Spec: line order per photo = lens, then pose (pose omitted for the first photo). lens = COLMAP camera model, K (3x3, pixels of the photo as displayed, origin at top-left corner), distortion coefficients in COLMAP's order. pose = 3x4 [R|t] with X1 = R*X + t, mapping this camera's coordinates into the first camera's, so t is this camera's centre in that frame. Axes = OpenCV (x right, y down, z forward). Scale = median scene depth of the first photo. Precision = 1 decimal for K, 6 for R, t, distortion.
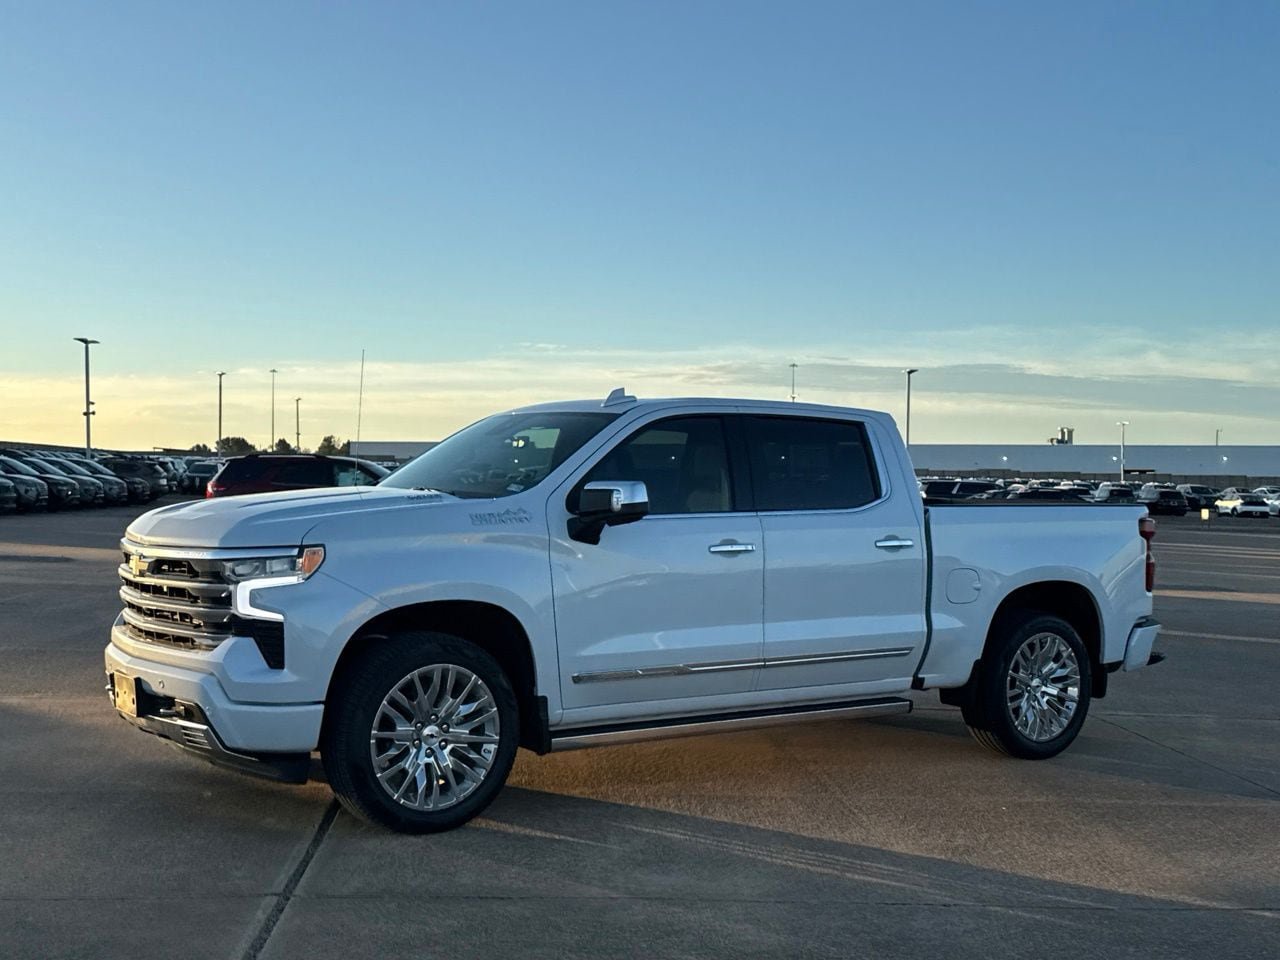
lens RADIAL K [[1444.3, 0, 642.2], [0, 1444.3, 486.9], [0, 0, 1]] dist [0.096740, 0.000000]
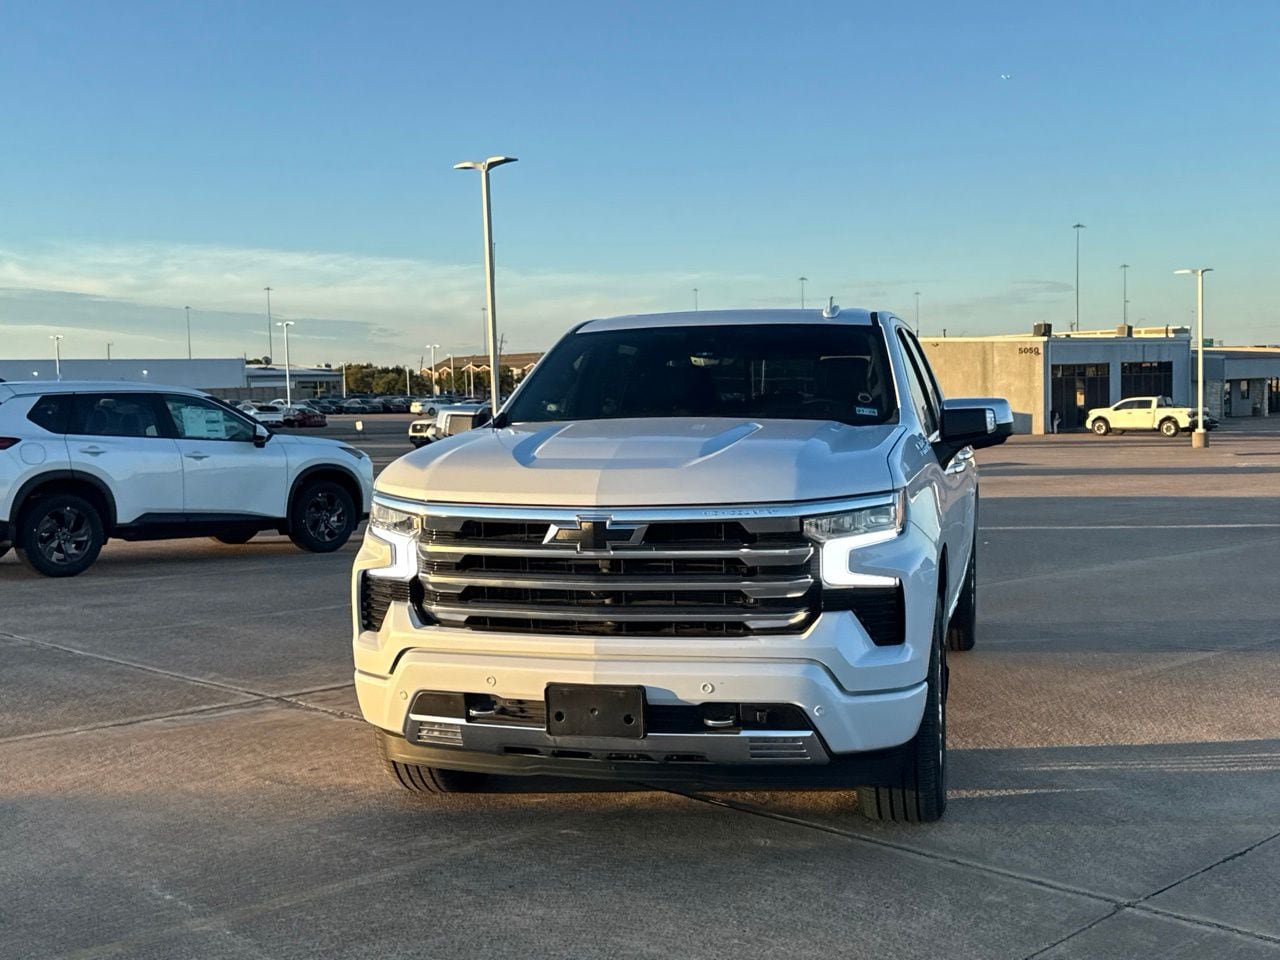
lens RADIAL K [[1444.3, 0, 639.9], [0, 1444.3, 478.5], [0, 0, 1]] dist [0.096740, 0.000000]
pose [[0.771705, -0.062466, 0.632906, -0.770324], [0.029143, 0.997593, 0.062927, -0.018591], [-0.635313, -0.030116, 0.771668, 0.428047]]
